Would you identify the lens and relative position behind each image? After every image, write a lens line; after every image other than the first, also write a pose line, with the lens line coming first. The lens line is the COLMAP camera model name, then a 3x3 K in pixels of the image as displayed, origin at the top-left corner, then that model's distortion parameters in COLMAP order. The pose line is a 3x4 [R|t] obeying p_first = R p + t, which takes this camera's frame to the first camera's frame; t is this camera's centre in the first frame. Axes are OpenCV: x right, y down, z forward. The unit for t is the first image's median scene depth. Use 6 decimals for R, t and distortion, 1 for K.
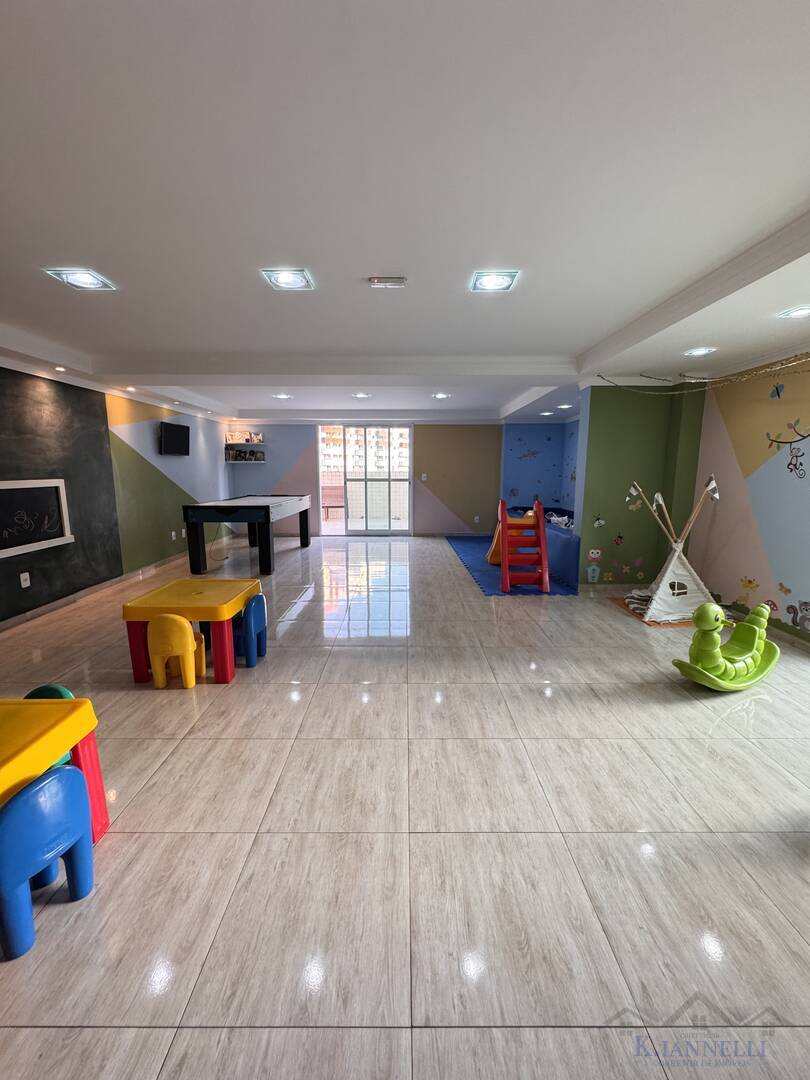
lens RADIAL K [[427.1, 0, 401.4], [0, 427.1, 537.8], [0, 0, 1]] dist [-0.000840, 0.000021]
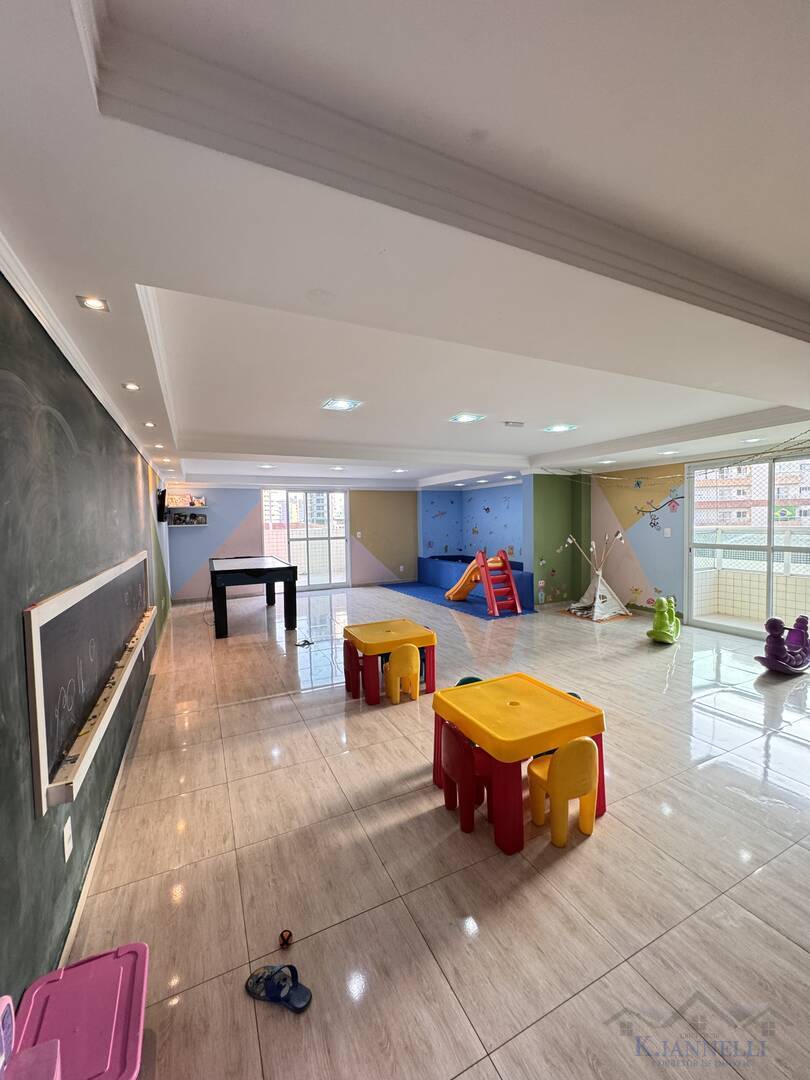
lens RADIAL K [[427.1, 0, 401.4], [0, 427.1, 537.8], [0, 0, 1]] dist [-0.000840, 0.000021]
pose [[0.901964, -0.035869, 0.430318, -0.606933], [0.088696, 0.990684, -0.103332, -0.009350], [-0.422603, 0.131370, 0.896743, -0.140474]]
